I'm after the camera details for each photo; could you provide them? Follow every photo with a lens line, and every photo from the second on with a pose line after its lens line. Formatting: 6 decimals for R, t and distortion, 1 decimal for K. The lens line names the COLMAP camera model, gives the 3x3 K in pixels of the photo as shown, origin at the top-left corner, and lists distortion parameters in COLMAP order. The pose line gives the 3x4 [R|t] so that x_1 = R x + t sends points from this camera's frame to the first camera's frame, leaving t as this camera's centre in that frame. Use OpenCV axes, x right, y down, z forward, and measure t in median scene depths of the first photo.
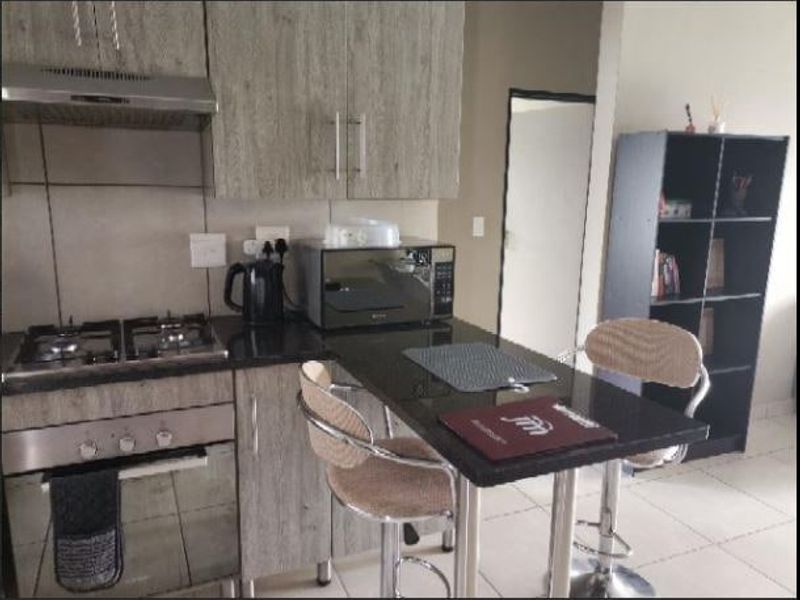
lens RADIAL K [[587.1, 0, 398.6], [0, 587.1, 302.0], [0, 0, 1]] dist [0.035518, -0.017386]
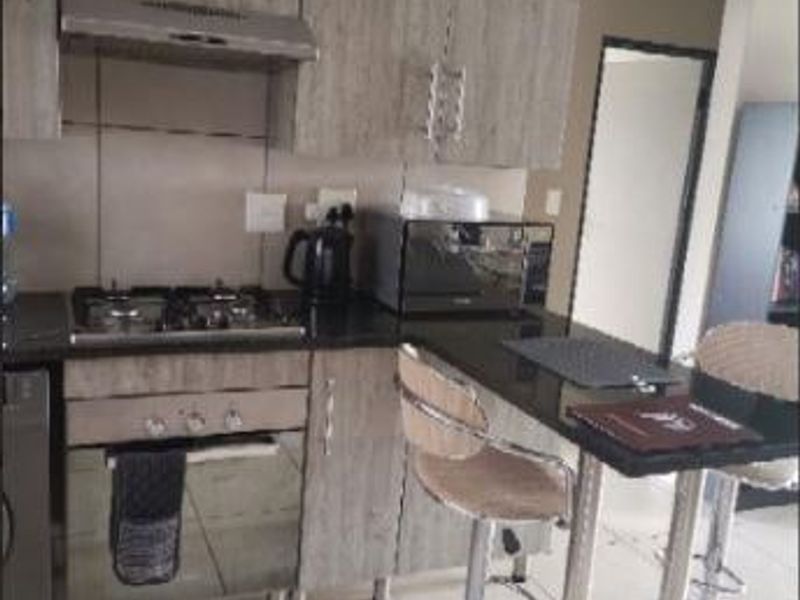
lens RADIAL K [[776.1, 0, 398.1], [0, 776.1, 300.9], [0, 0, 1]] dist [0.032299, 0.000000]
pose [[0.998046, 0.062482, 0.000003, -0.139784], [-0.062479, 0.998000, 0.009596, 0.020675], [0.000596, -0.009577, 0.999954, -0.151671]]
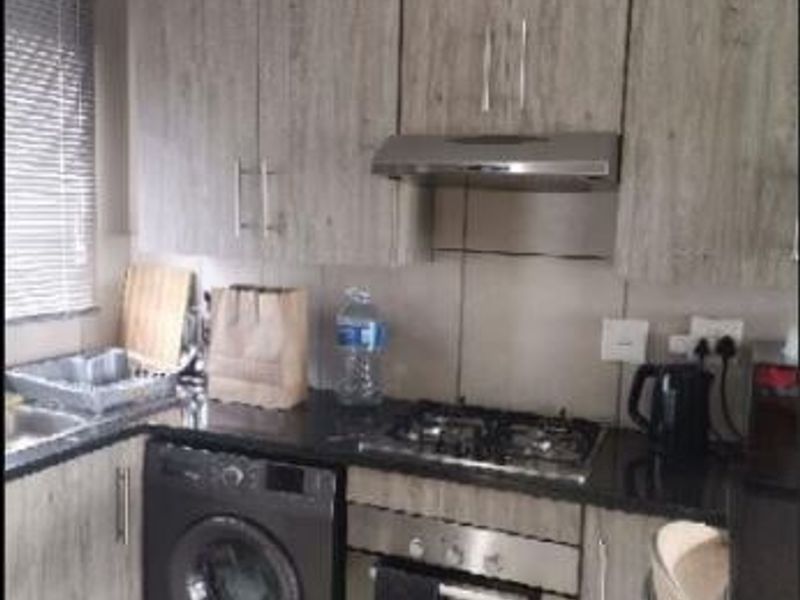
lens RADIAL K [[776.1, 0, 403.9], [0, 776.1, 303.0], [0, 0, 1]] dist [0.032299, 0.000000]
pose [[0.693563, 0.091903, -0.714510, 0.230684], [-0.163909, 0.985947, -0.032288, -0.063841], [0.701501, 0.139508, 0.698880, 0.087209]]
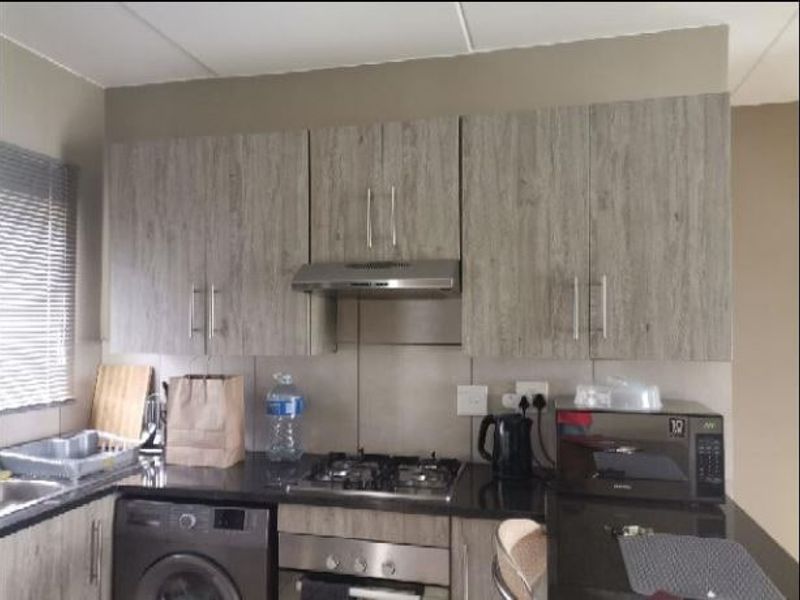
lens RADIAL K [[587.1, 0, 400.2], [0, 587.1, 307.5], [0, 0, 1]] dist [0.035518, -0.017386]
pose [[0.795241, -0.027994, -0.605647, 0.280479], [-0.110892, 0.975367, -0.190689, -0.037469], [0.596066, 0.218805, 0.772548, 0.027423]]
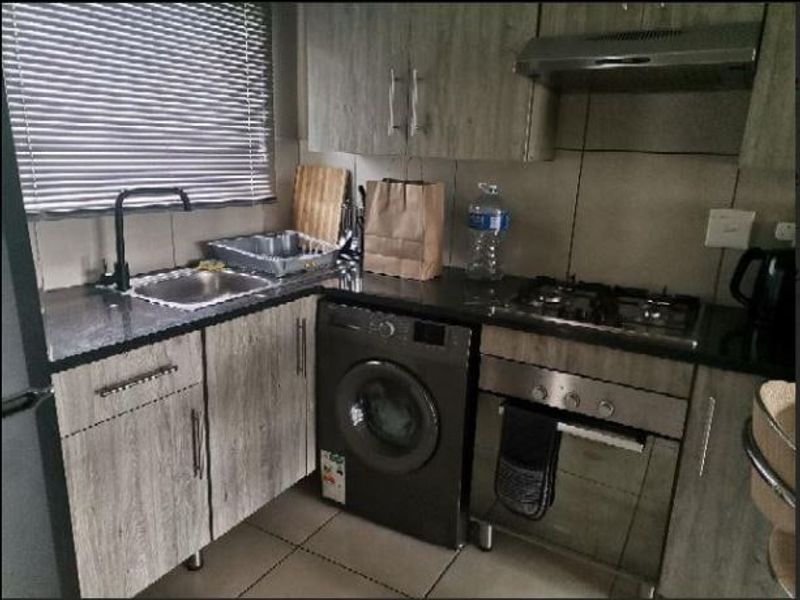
lens RADIAL K [[587.1, 0, 399.0], [0, 587.1, 301.8], [0, 0, 1]] dist [0.035518, -0.017386]
pose [[0.583024, 0.215028, -0.783484, 0.116828], [-0.188047, 0.973869, 0.127346, -0.003022], [0.790394, 0.073085, 0.608224, 0.102536]]
